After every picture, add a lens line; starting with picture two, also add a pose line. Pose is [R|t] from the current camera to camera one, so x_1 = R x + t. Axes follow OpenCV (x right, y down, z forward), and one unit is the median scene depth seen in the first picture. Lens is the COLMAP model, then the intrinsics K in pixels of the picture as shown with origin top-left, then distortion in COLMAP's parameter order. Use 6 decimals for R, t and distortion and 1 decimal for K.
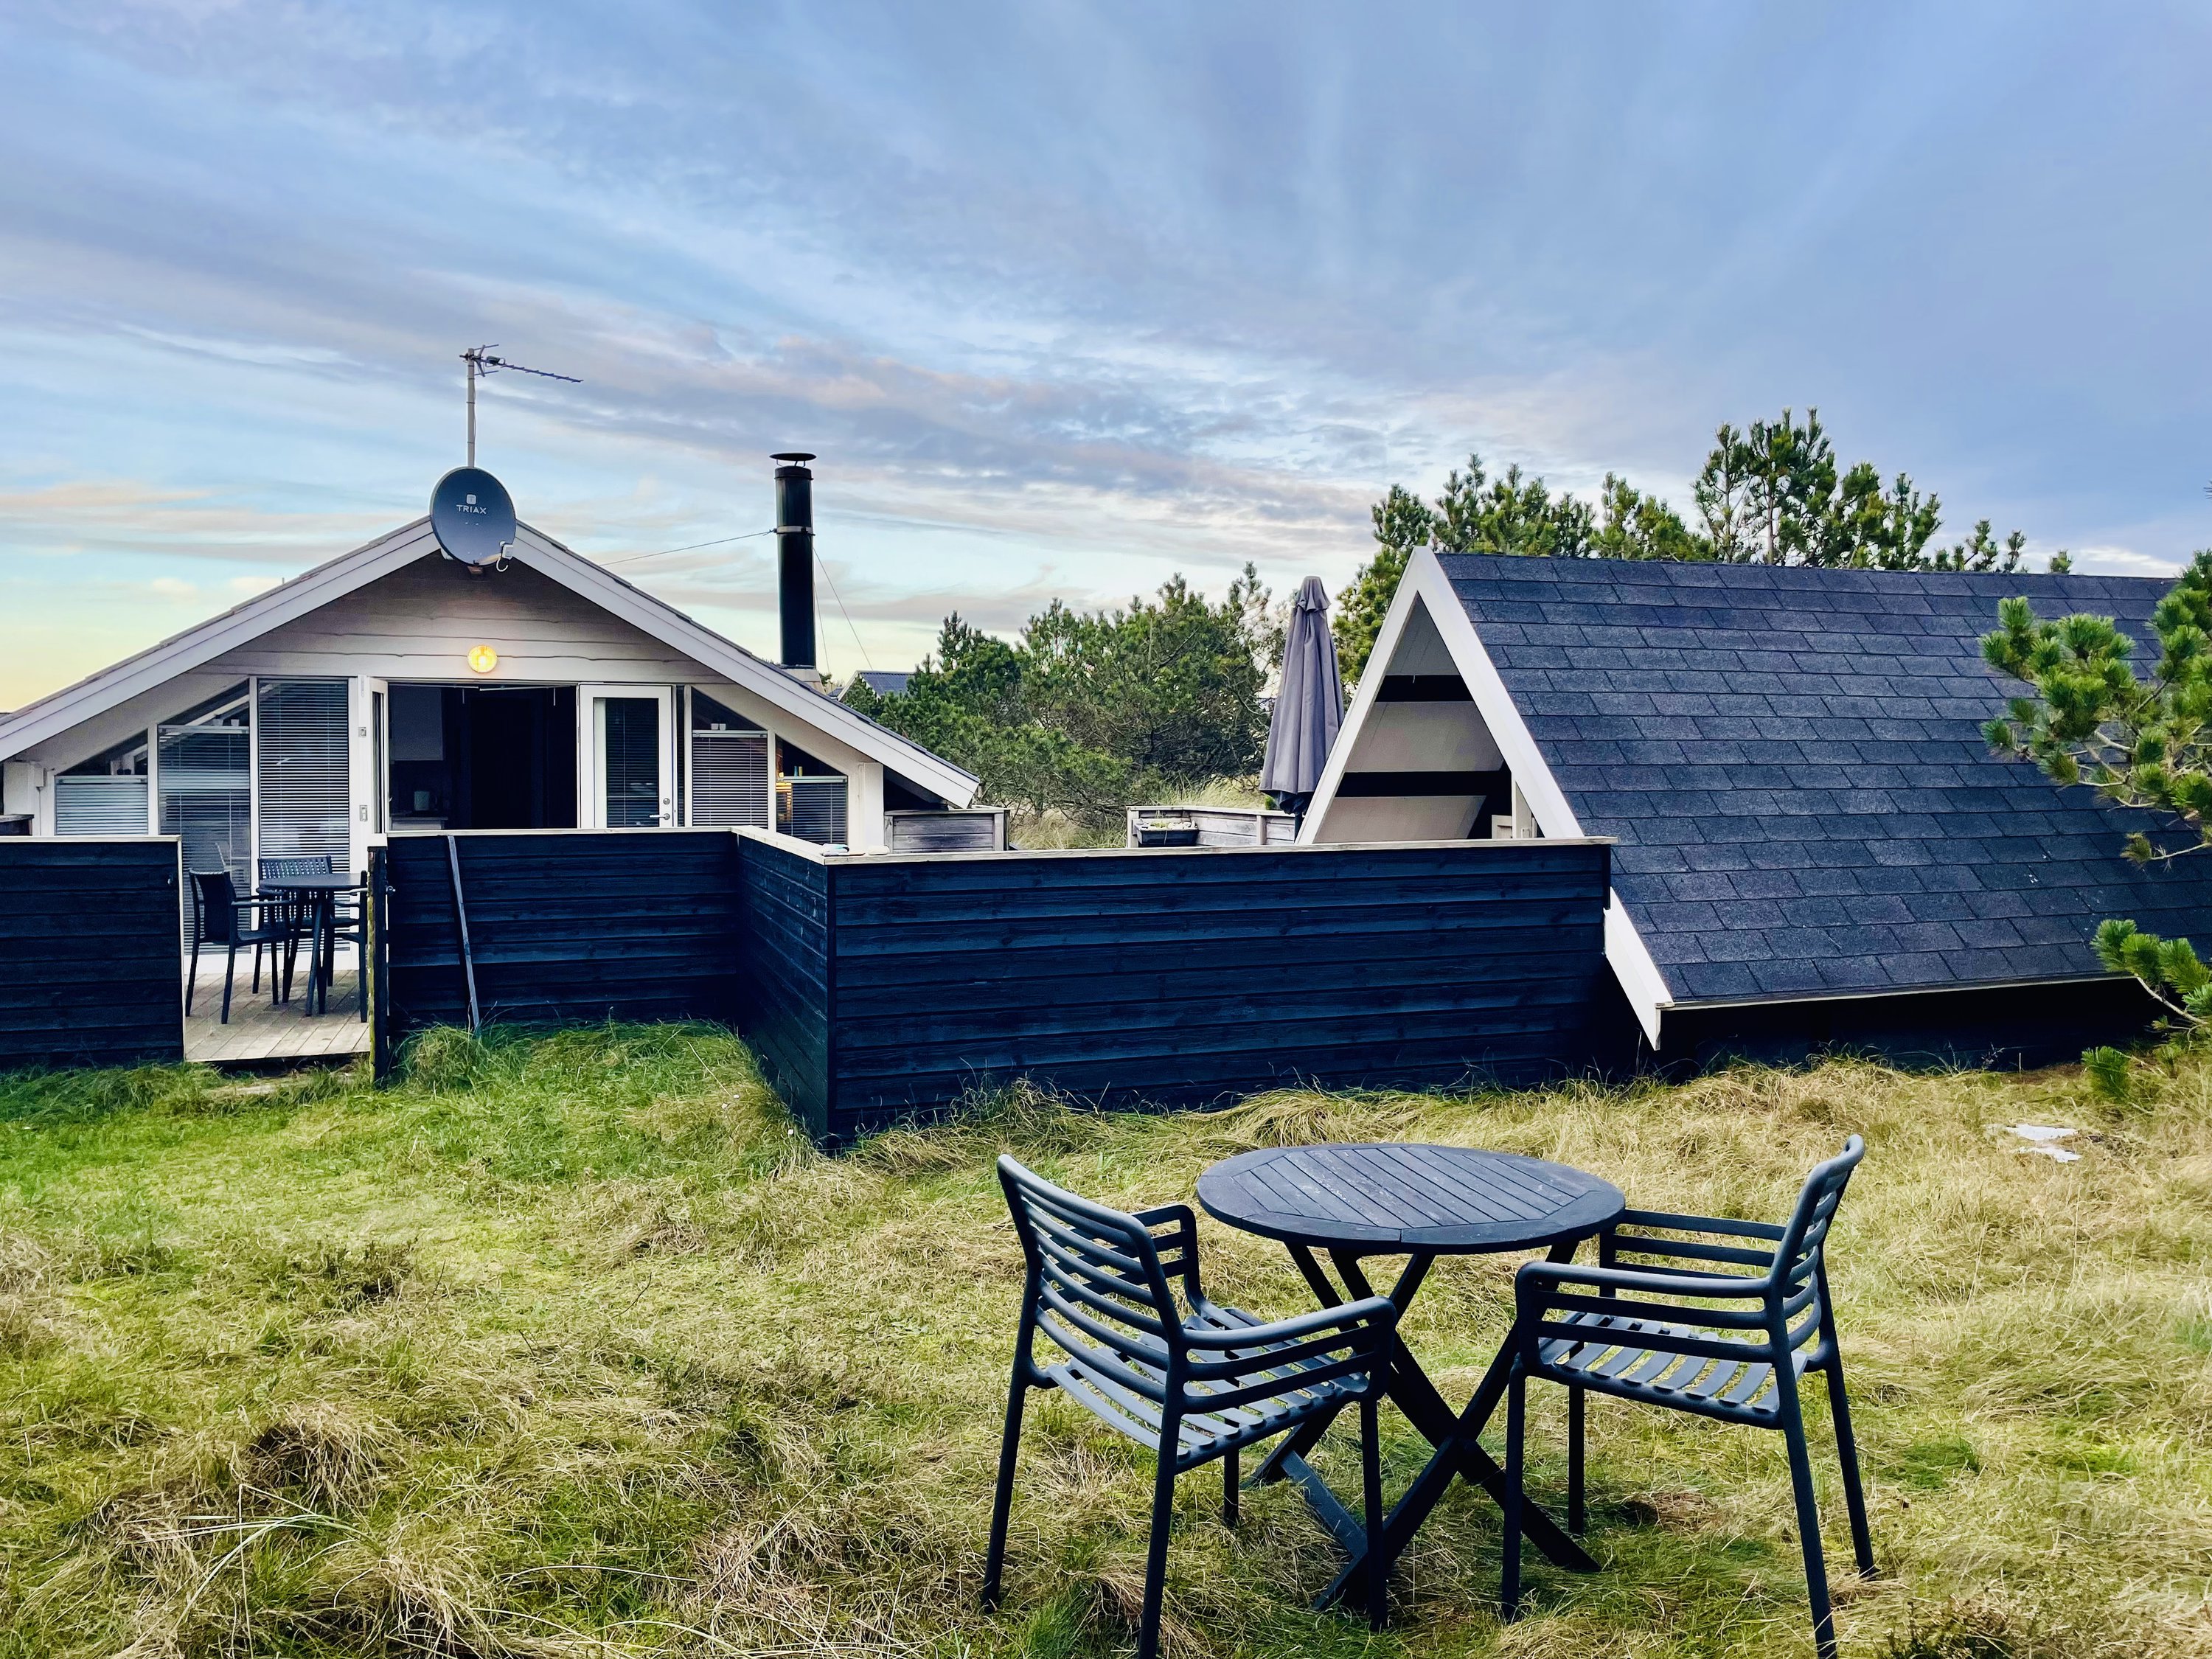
lens RADIAL K [[1640.6, 0, 1095.8], [0, 1640.6, 820.4], [0, 0, 1]] dist [0.082219, -0.100218]
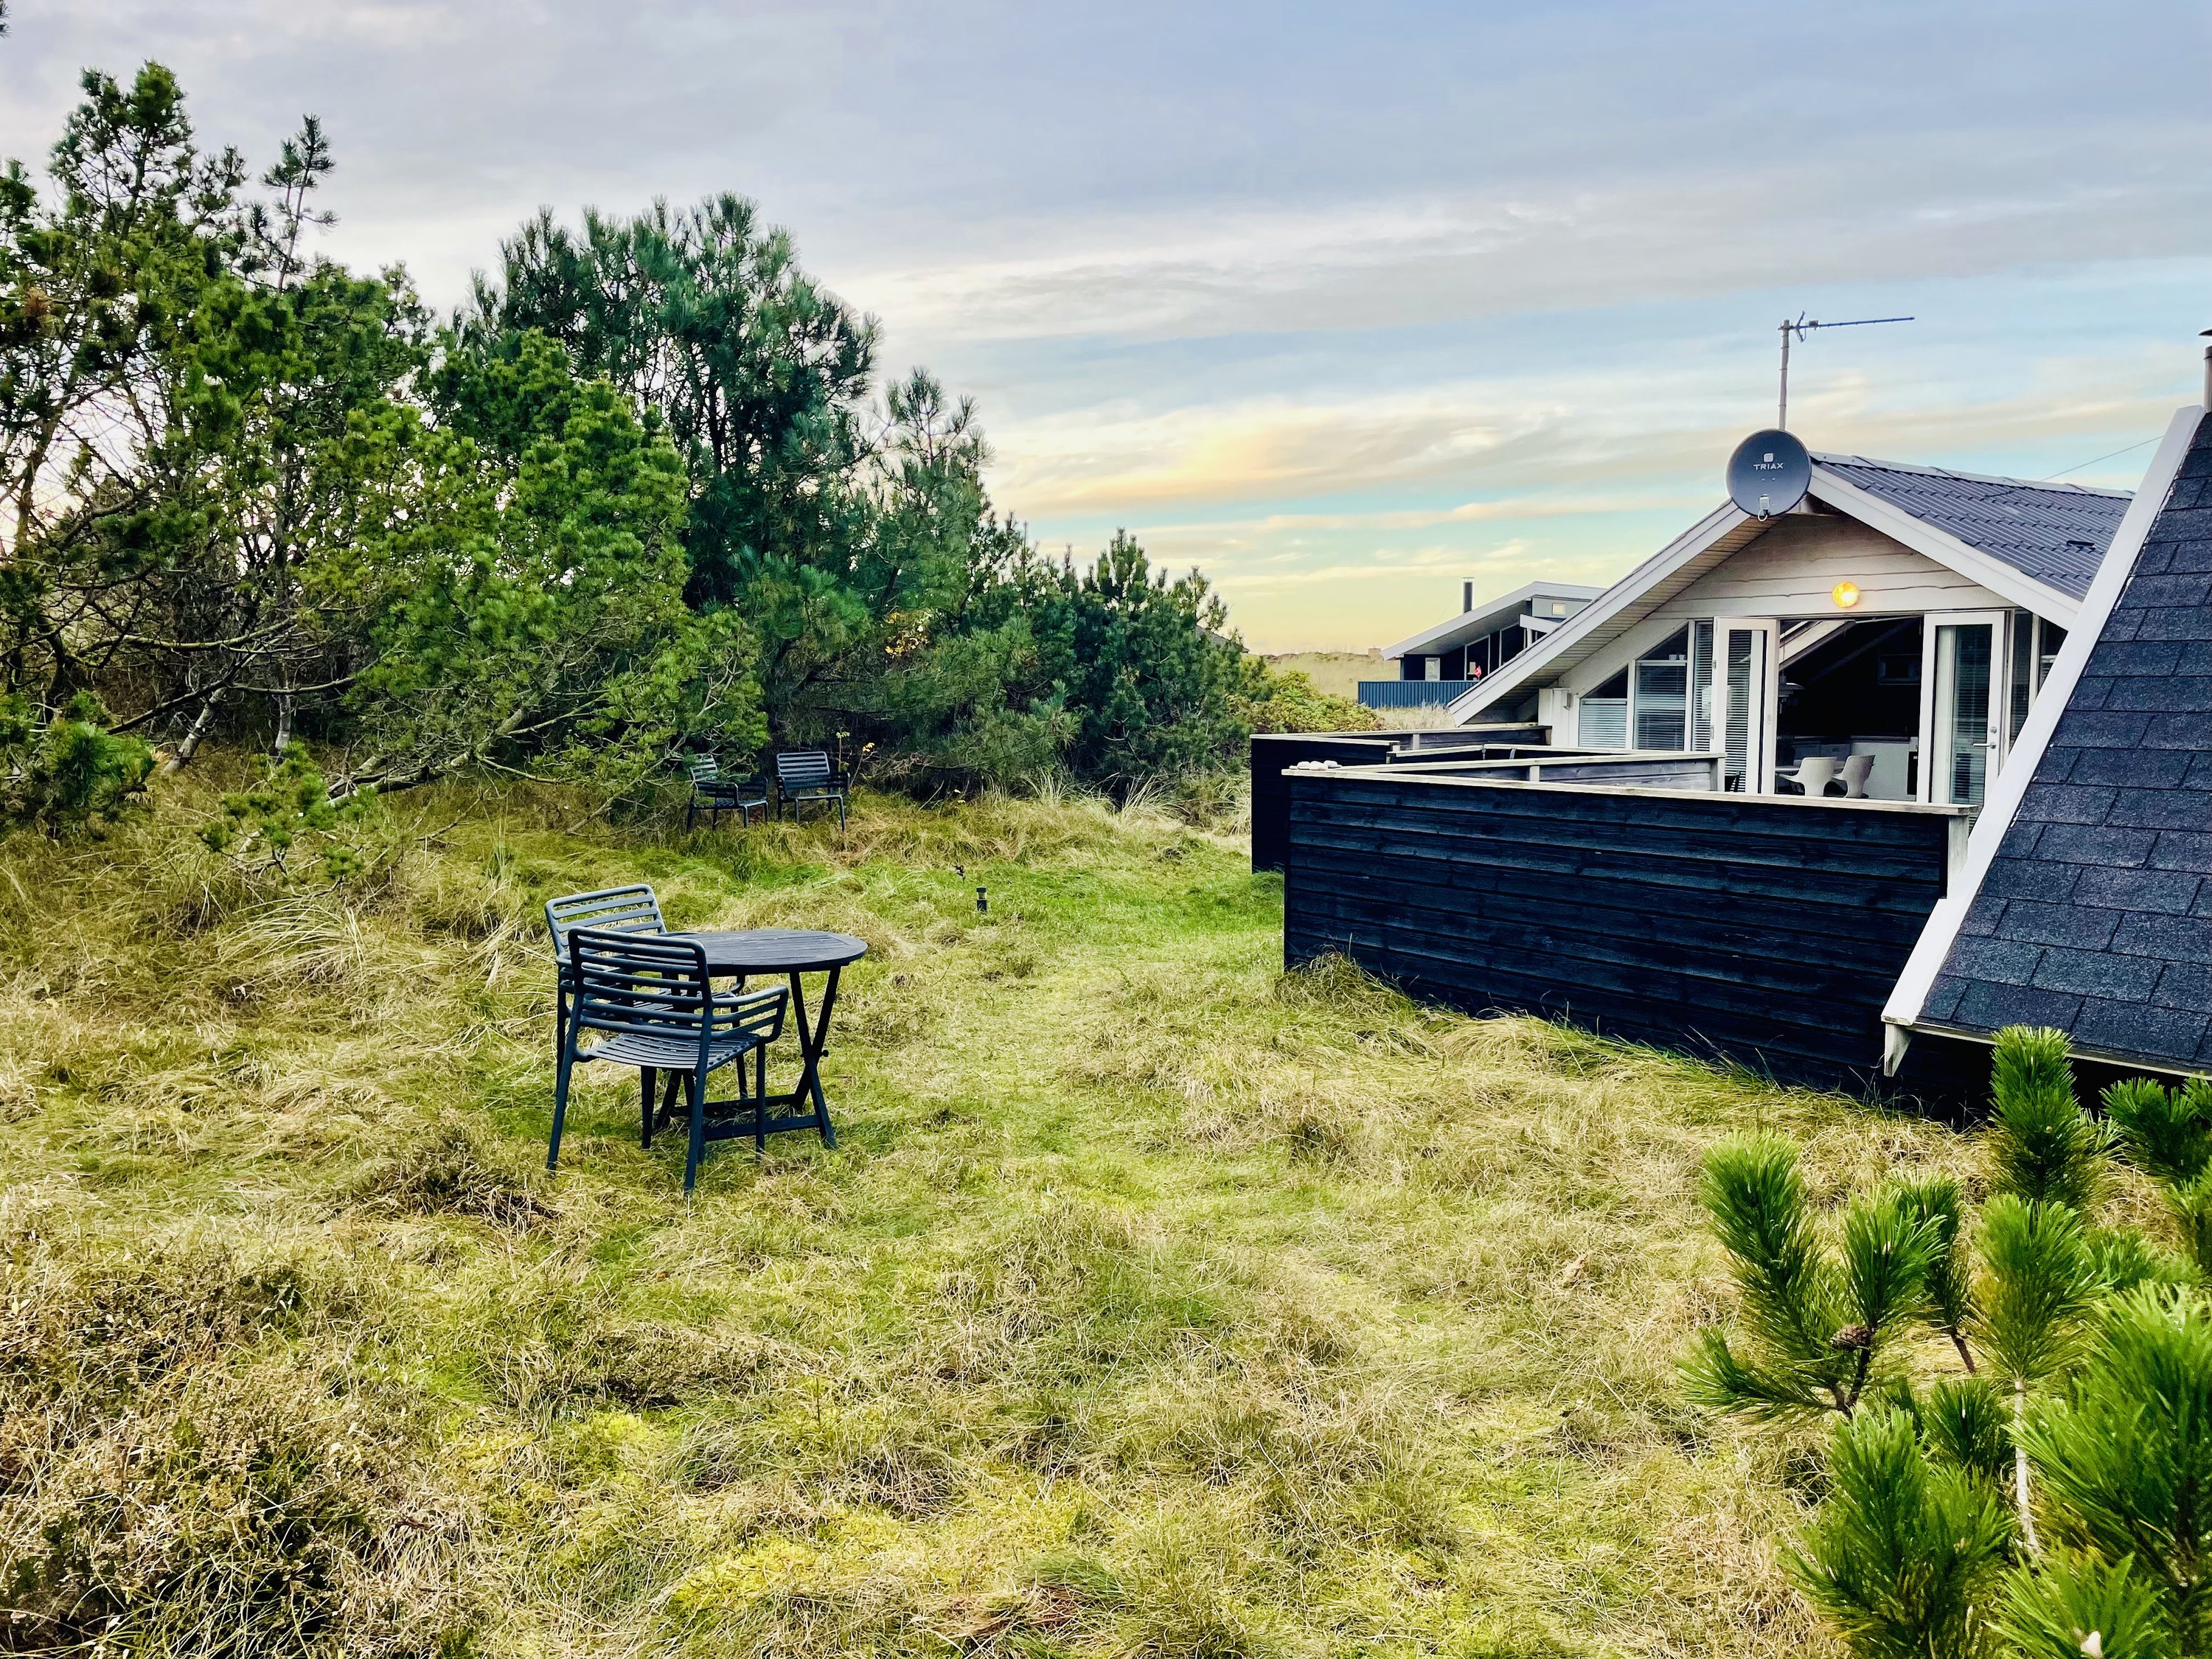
lens RADIAL K [[1640.6, 0, 1095.8], [0, 1640.6, 820.4], [0, 0, 1]] dist [0.082219, -0.100218]
pose [[0.240512, 0.082464, -0.967137, 0.637677], [-0.028413, 0.996556, 0.077906, -0.021801], [0.970230, 0.008742, 0.242026, 0.282389]]
